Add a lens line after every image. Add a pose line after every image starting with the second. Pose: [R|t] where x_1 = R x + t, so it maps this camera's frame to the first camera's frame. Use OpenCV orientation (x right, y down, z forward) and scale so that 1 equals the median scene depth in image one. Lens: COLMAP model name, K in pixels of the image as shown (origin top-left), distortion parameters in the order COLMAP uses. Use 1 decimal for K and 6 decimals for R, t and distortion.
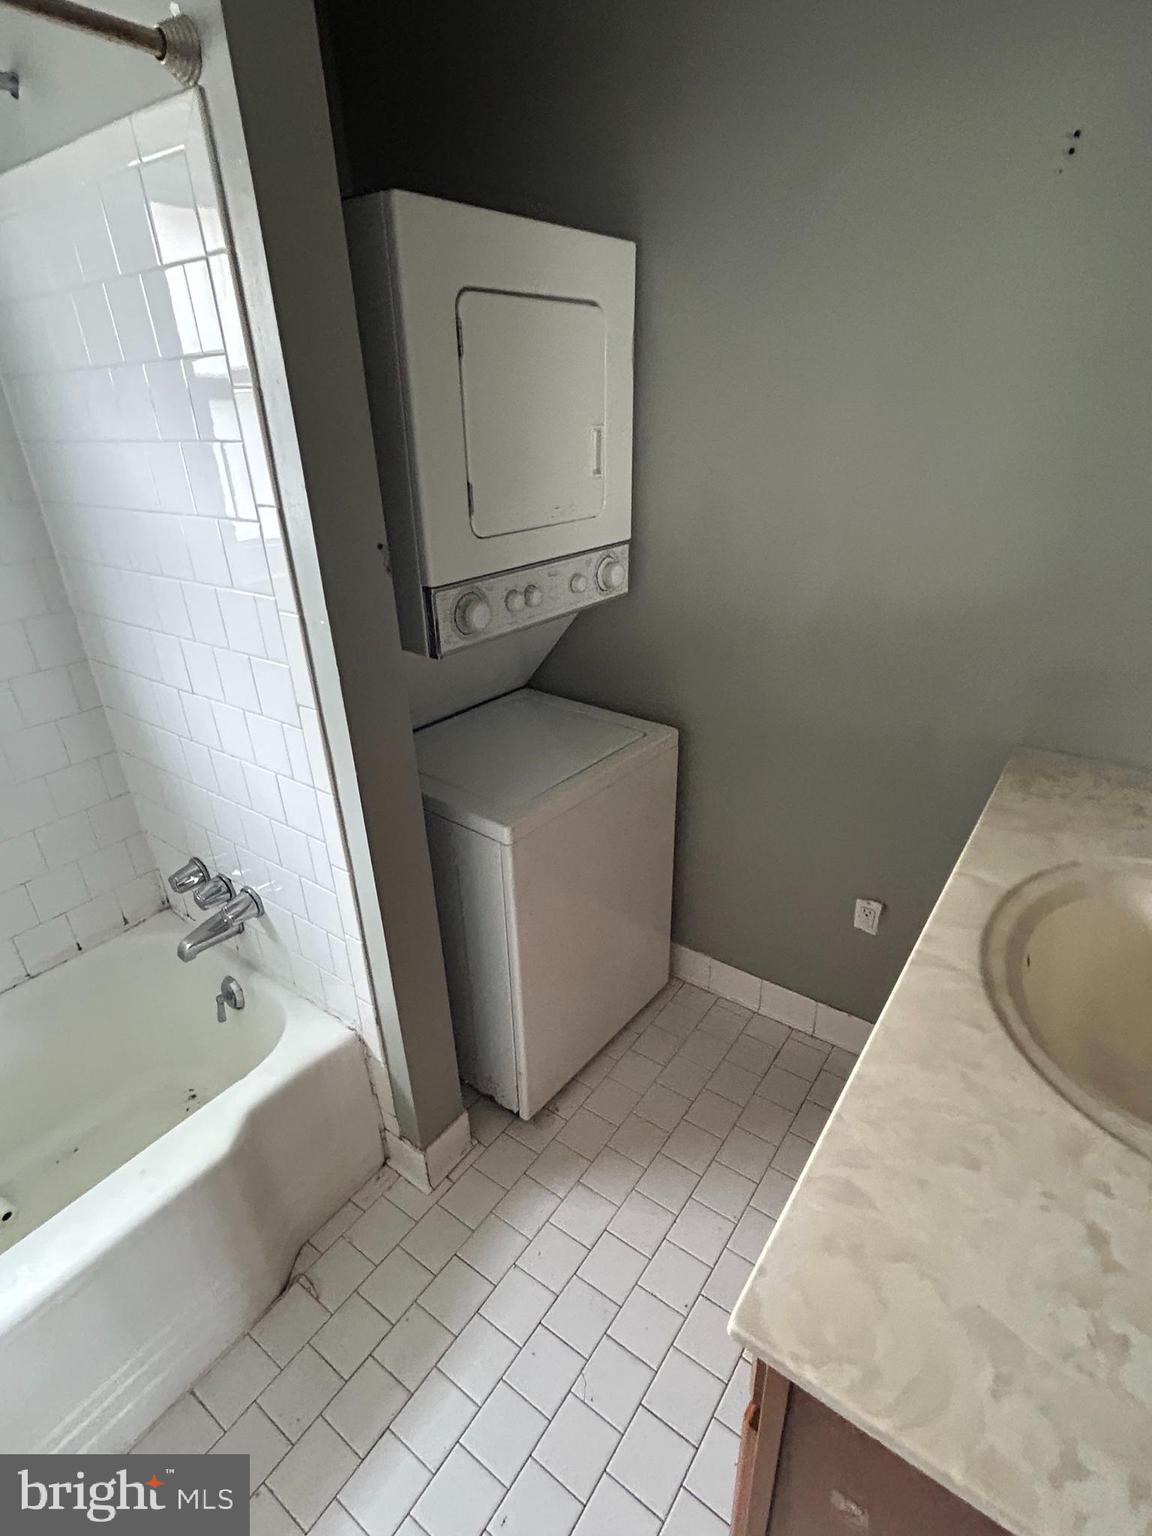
lens RADIAL K [[773.1, 0, 583.5], [0, 773.1, 767.3], [0, 0, 1]] dist [0.001304, 0.002302]
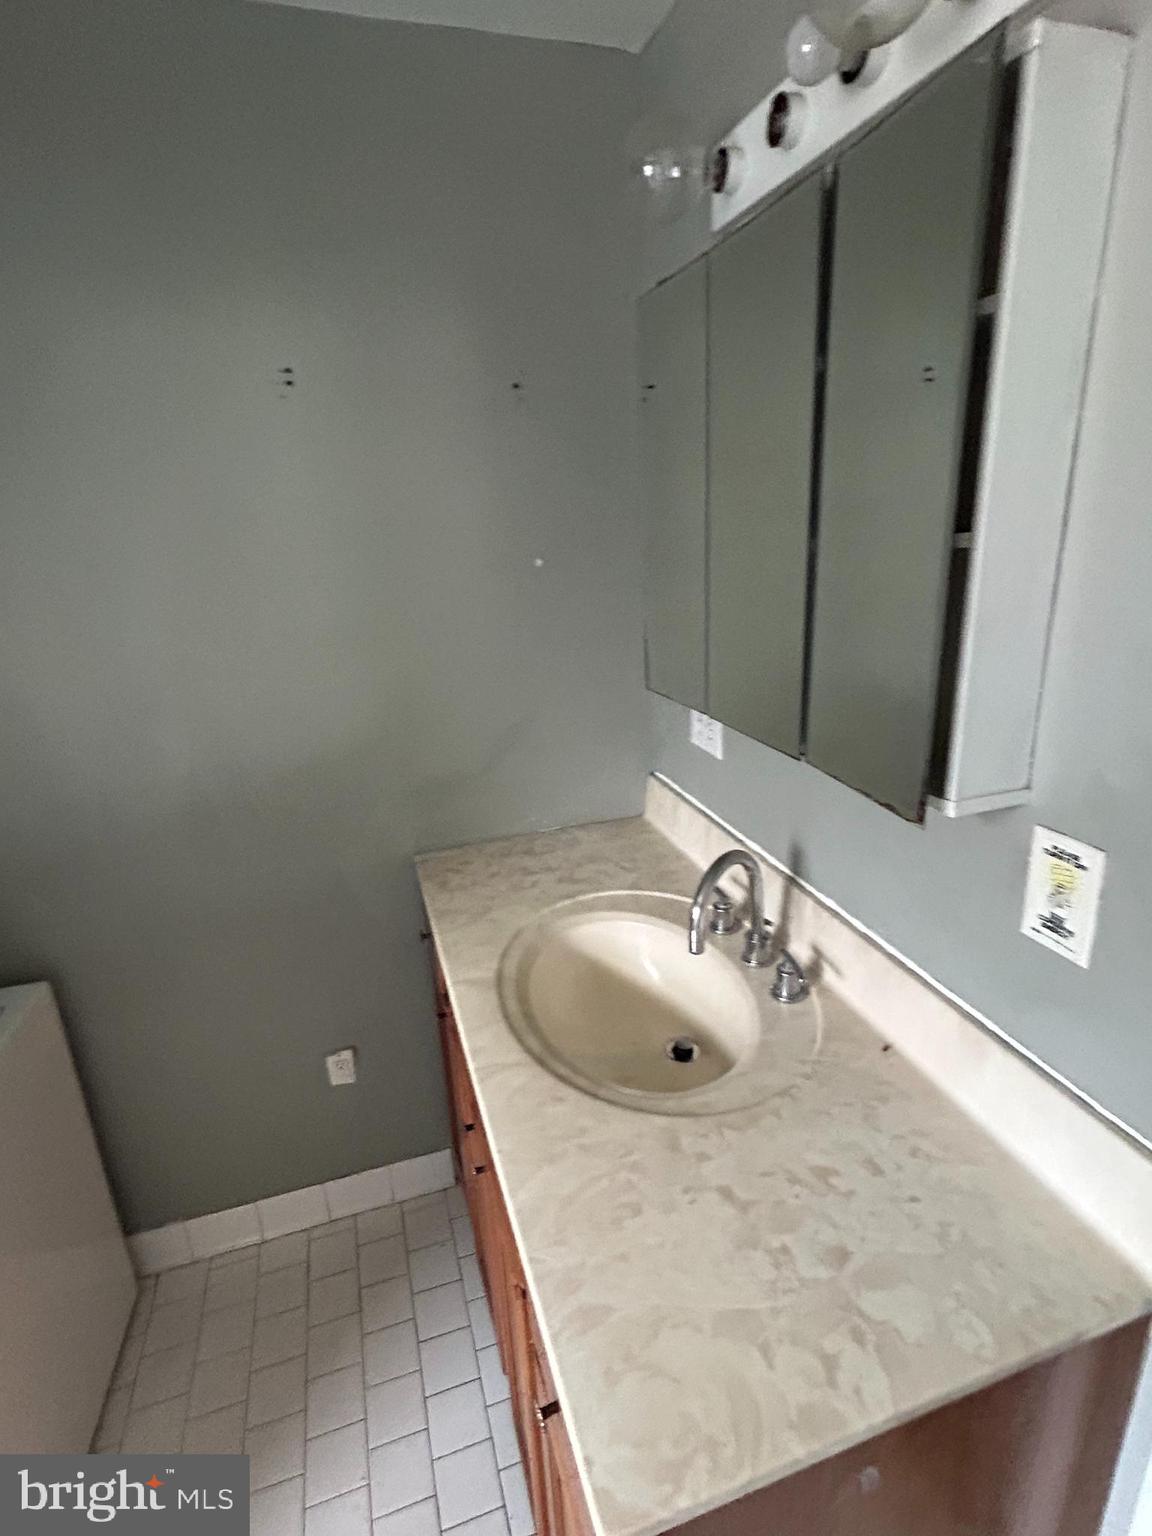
lens RADIAL K [[773.1, 0, 581.9], [0, 773.1, 767.3], [0, 0, 1]] dist [0.001304, 0.002302]
pose [[0.594142, -0.252903, 0.763568, -0.201272], [0.377281, 0.926006, 0.013138, -0.112564], [-0.710391, 0.280274, 0.645594, 0.097494]]
